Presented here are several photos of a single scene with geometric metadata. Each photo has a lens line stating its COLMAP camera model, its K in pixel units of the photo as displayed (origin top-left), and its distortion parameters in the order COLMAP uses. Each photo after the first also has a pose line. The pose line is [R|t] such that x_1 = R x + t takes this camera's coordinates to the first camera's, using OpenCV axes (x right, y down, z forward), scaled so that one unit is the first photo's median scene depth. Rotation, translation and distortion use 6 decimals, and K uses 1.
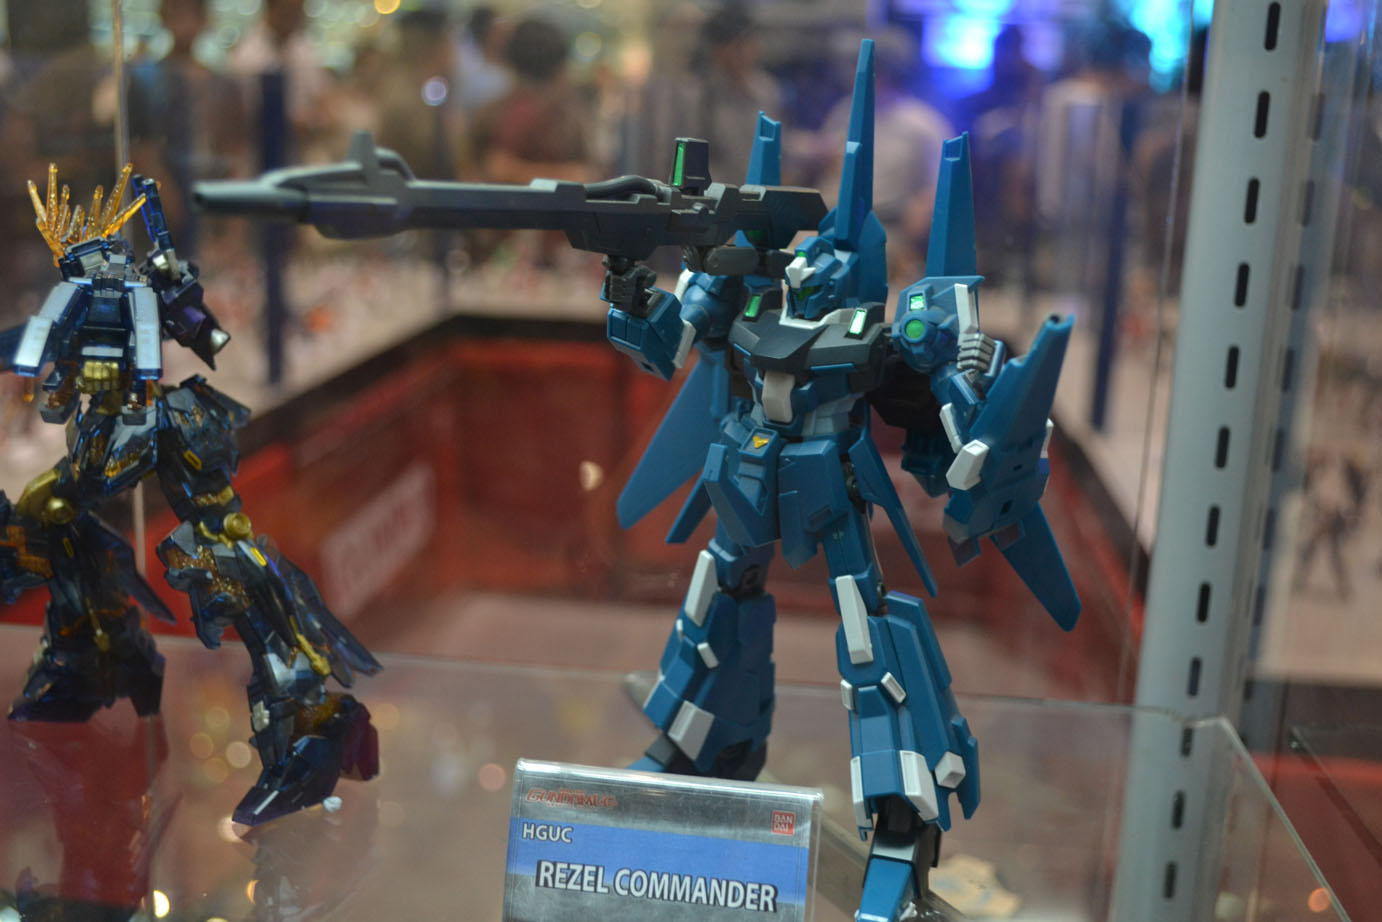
lens RADIAL K [[1669.1, 0, 691.1], [0, 1669.1, 460.3], [0, 0, 1]] dist [-0.033850, 0.000000]
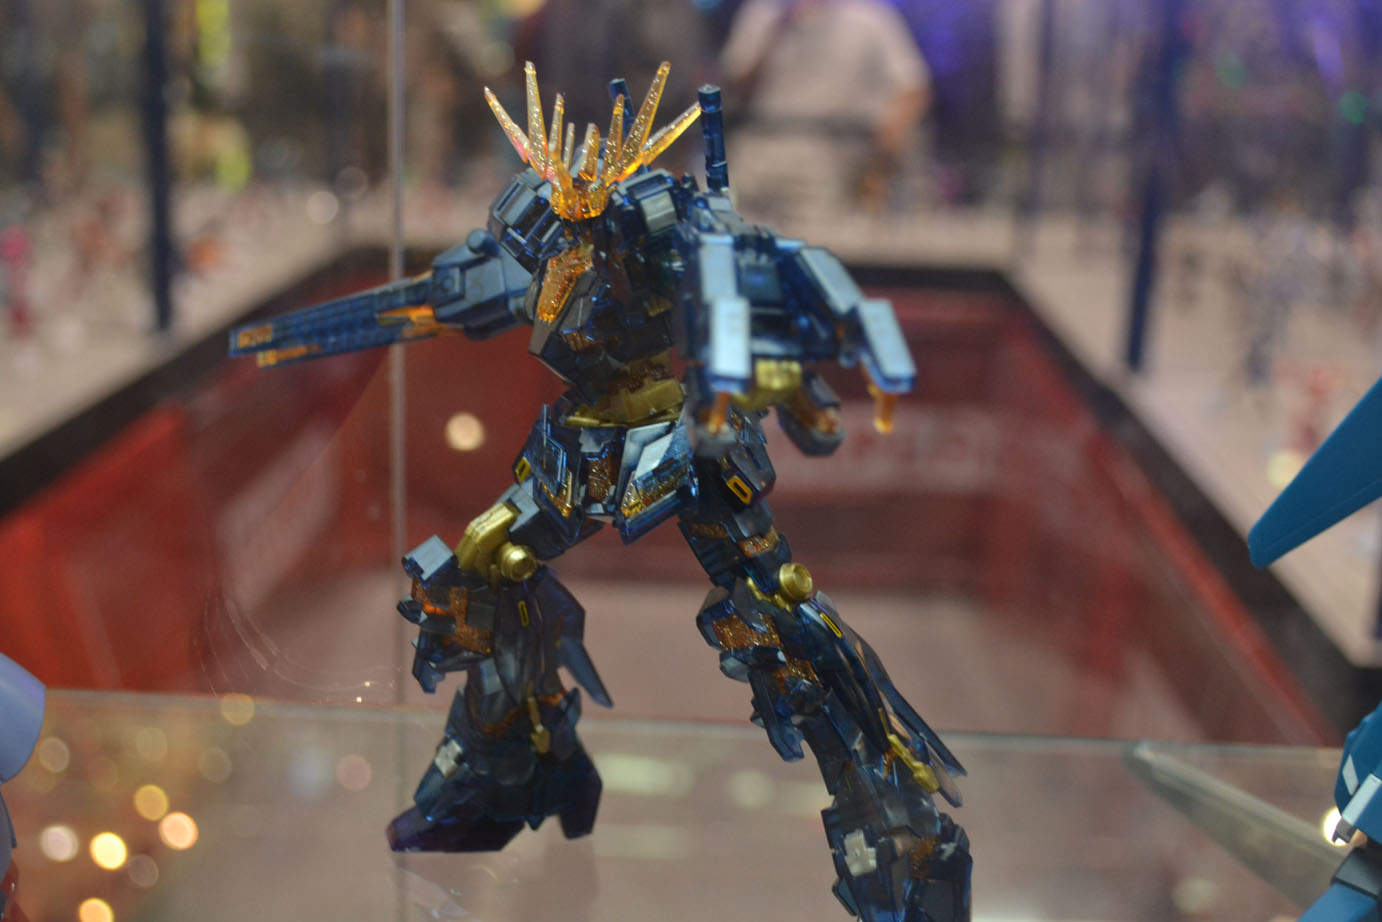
lens RADIAL K [[1909.2, 0, 691.0], [0, 1909.2, 461.6], [0, 0, 1]] dist [0.006402, 0.000000]
pose [[0.997521, -0.016295, 0.068456, -0.371158], [0.014368, 0.999489, 0.028553, -0.034990], [-0.068886, -0.027499, 0.997245, 0.201093]]
